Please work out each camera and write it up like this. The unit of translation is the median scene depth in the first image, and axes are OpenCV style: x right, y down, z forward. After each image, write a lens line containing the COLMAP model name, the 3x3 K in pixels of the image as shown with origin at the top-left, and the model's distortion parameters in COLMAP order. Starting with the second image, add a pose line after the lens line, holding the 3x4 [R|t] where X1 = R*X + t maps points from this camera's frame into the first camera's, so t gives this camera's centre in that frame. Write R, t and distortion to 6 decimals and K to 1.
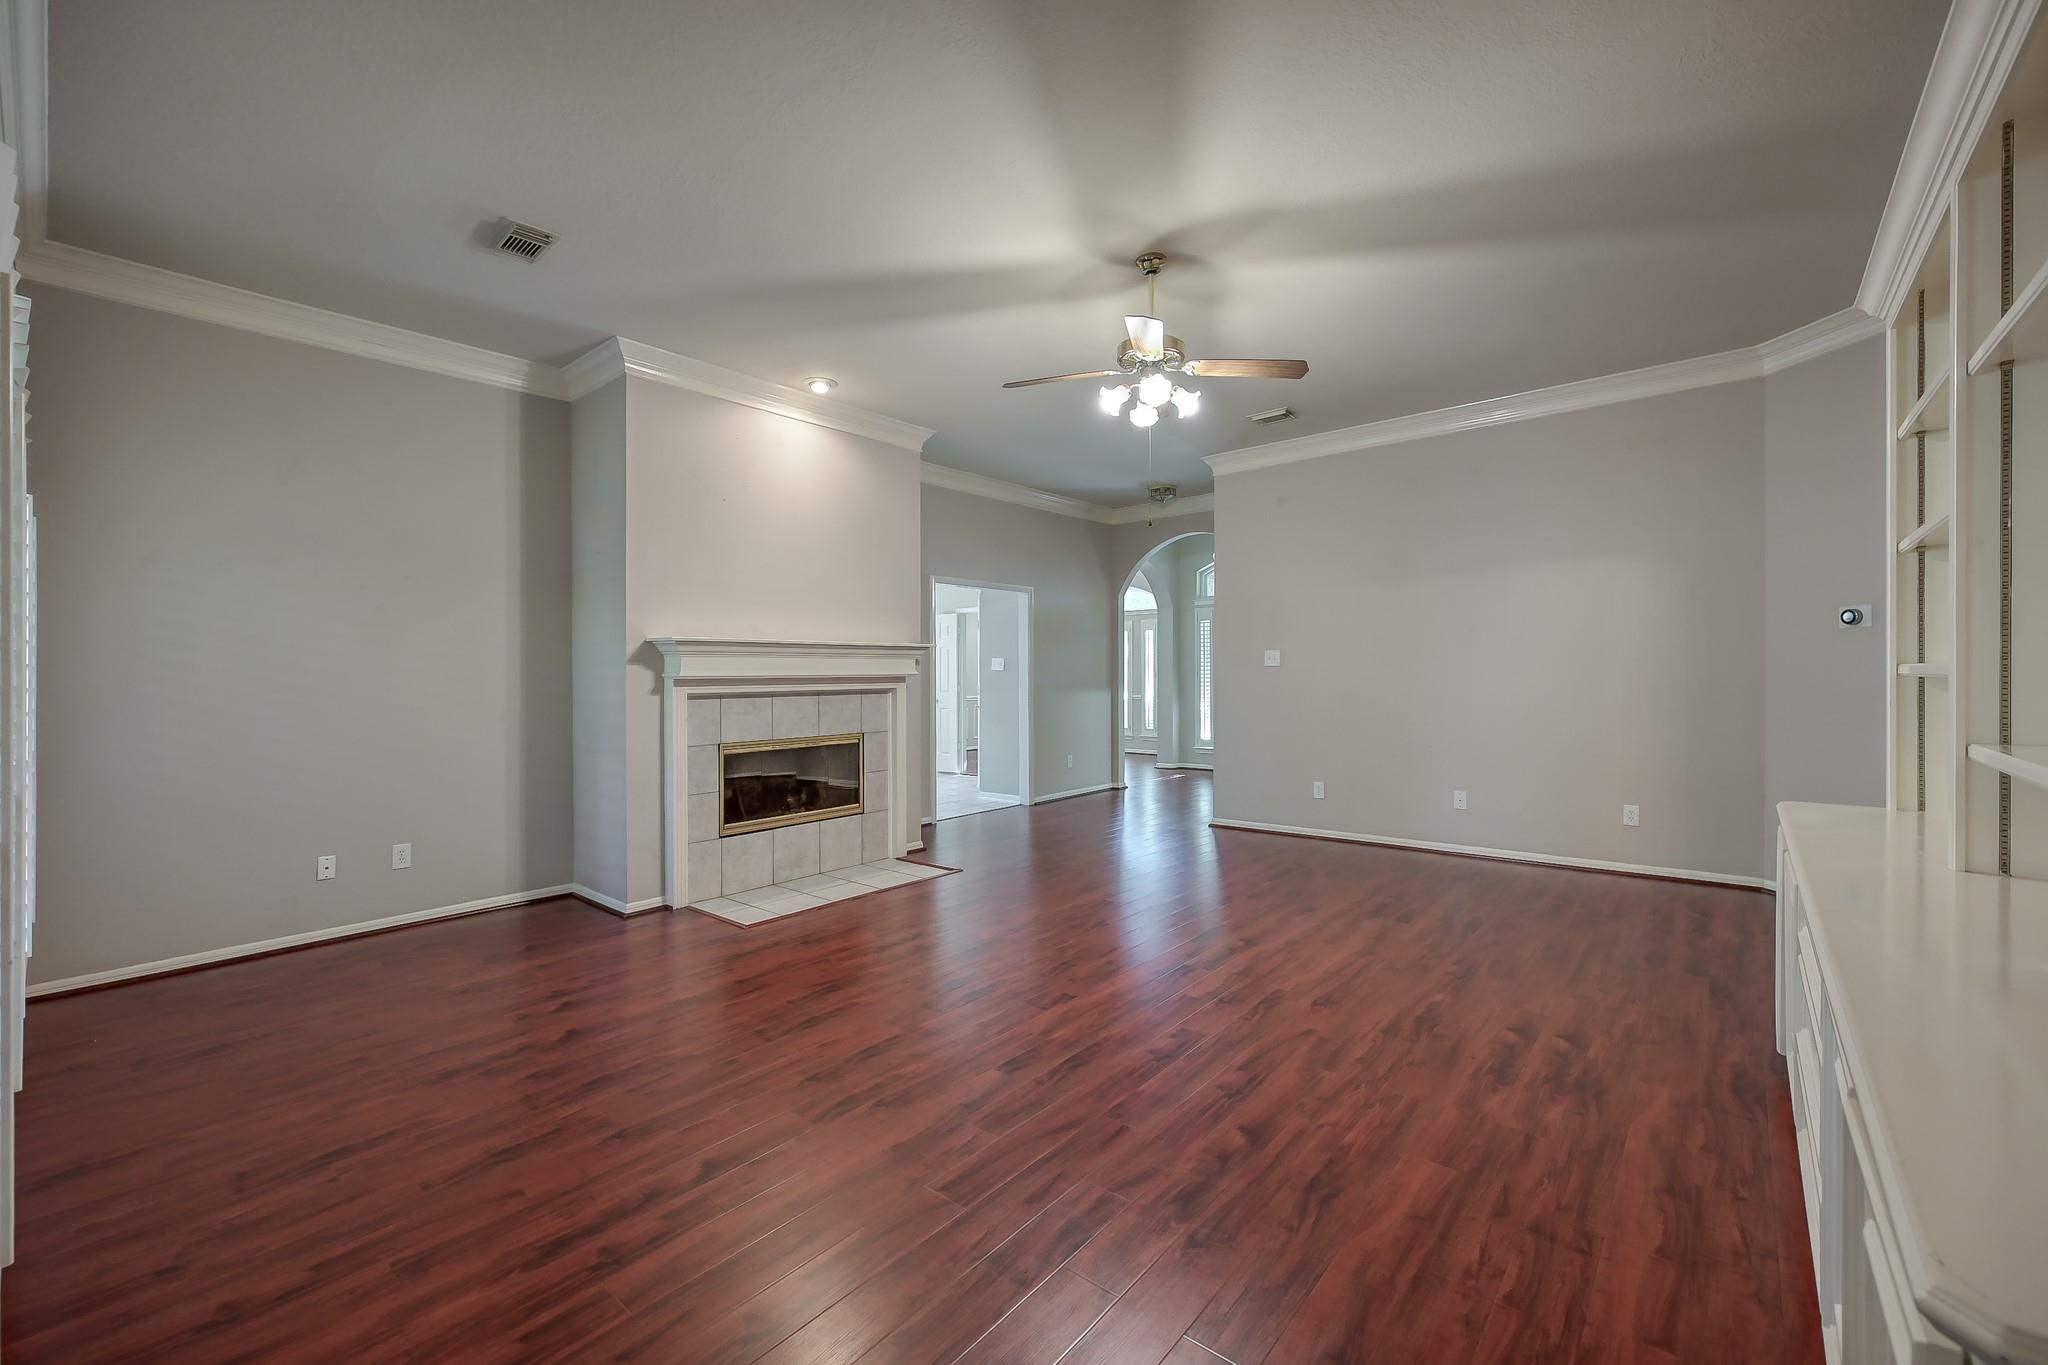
lens RADIAL K [[844.3, 0, 1019.4], [0, 844.3, 672.8], [0, 0, 1]] dist [-0.000833, -0.000103]
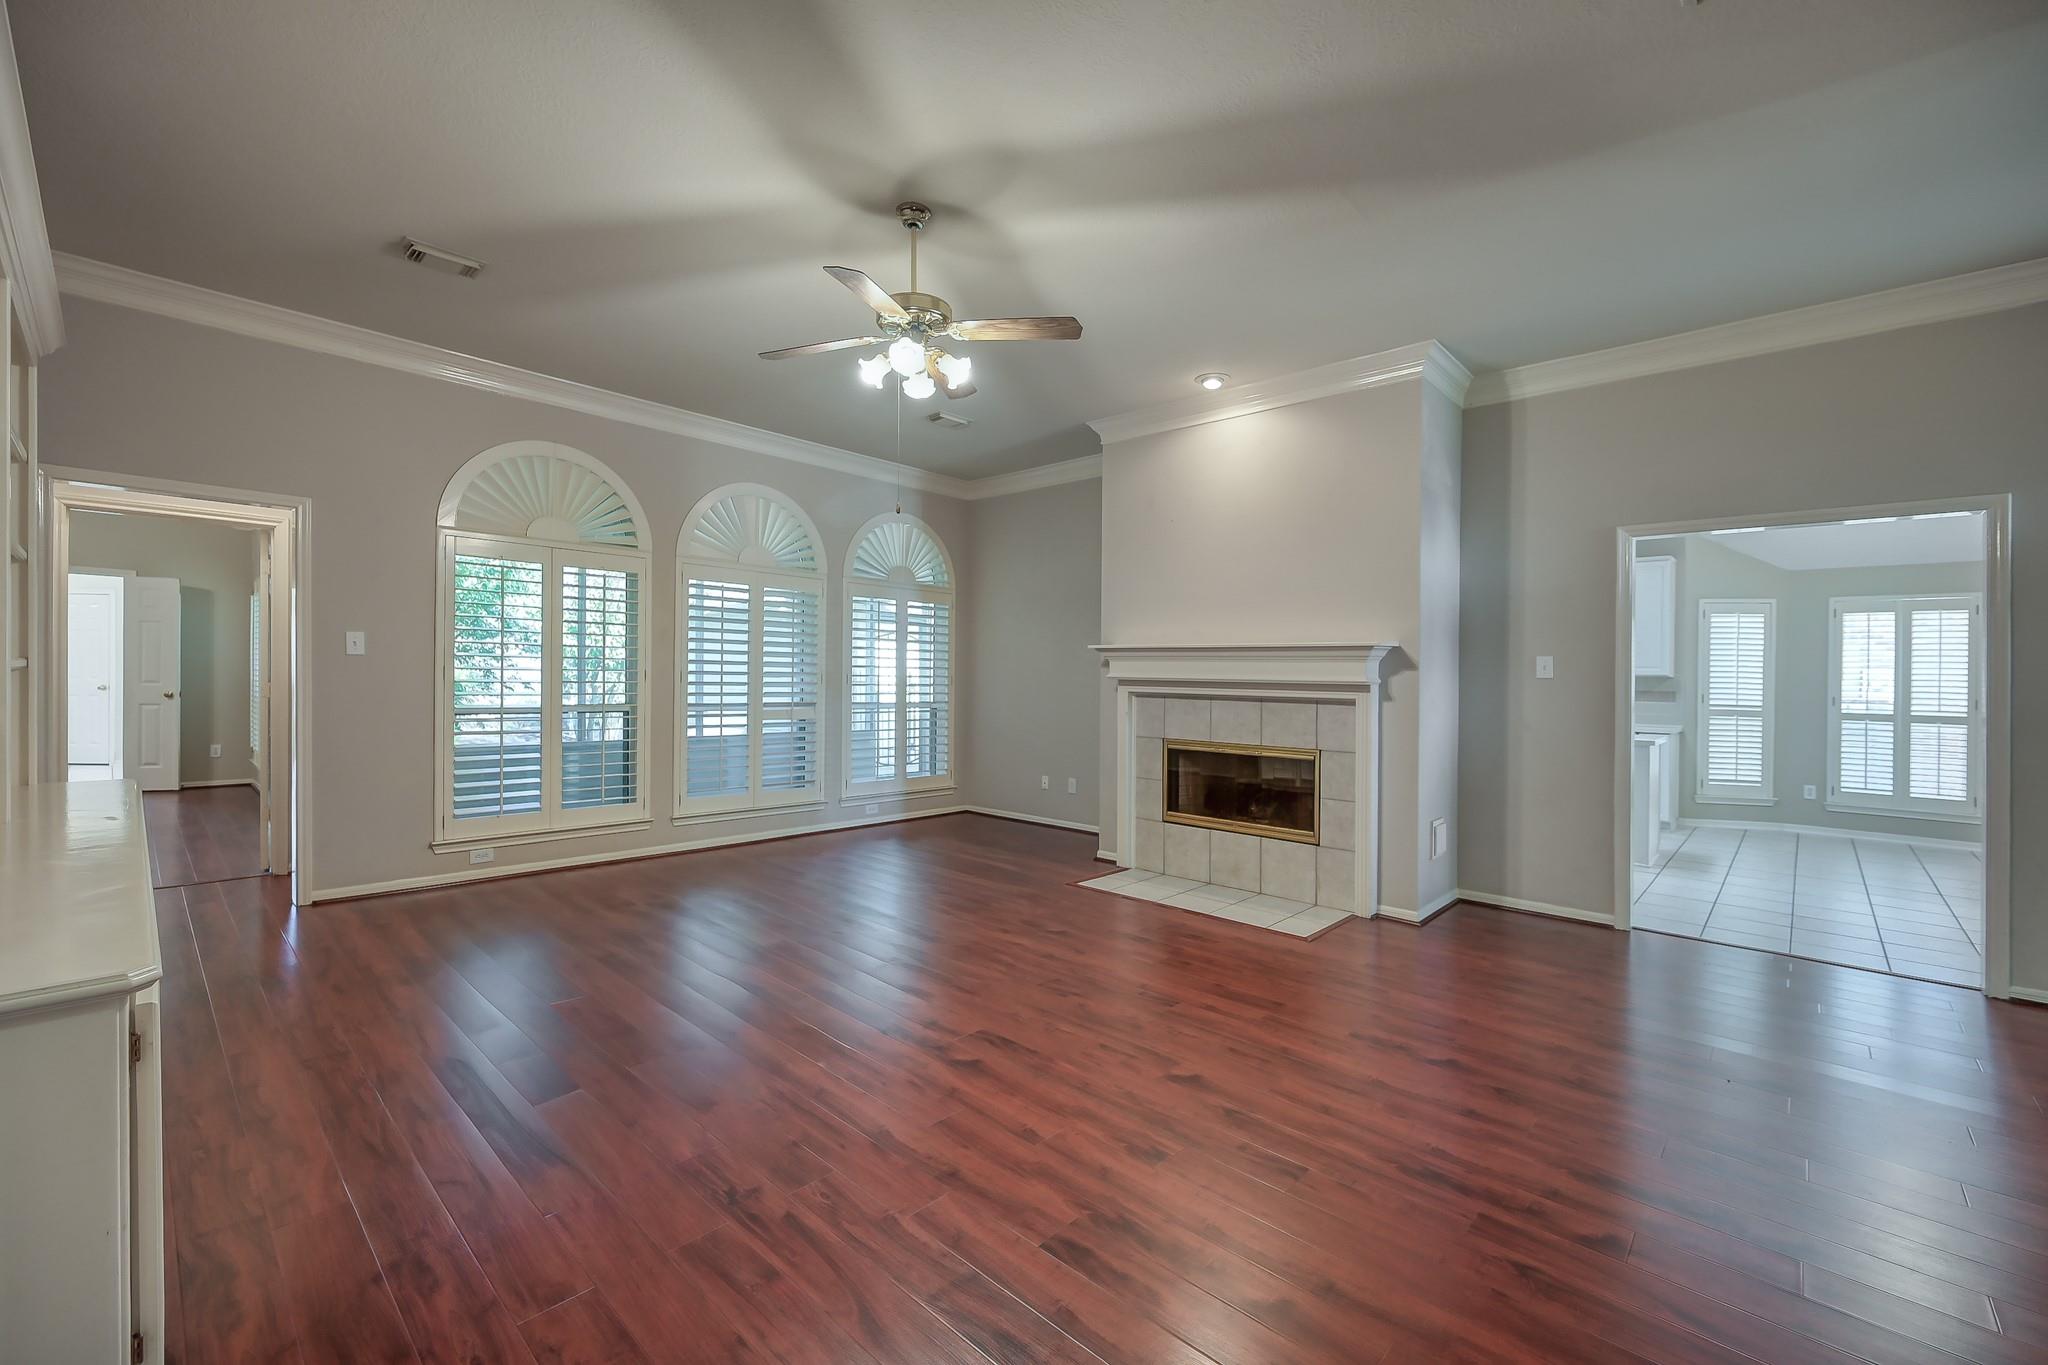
lens RADIAL K [[840.0, 0, 1024.0], [0, 840.0, 682.5], [0, 0, 1]] dist [-0.000170, 0.000088]
pose [[-0.047705, 0.018362, -0.998693, 0.776675], [-0.015306, 0.999700, 0.019112, -0.008842], [0.998744, 0.016198, -0.047410, 0.870545]]
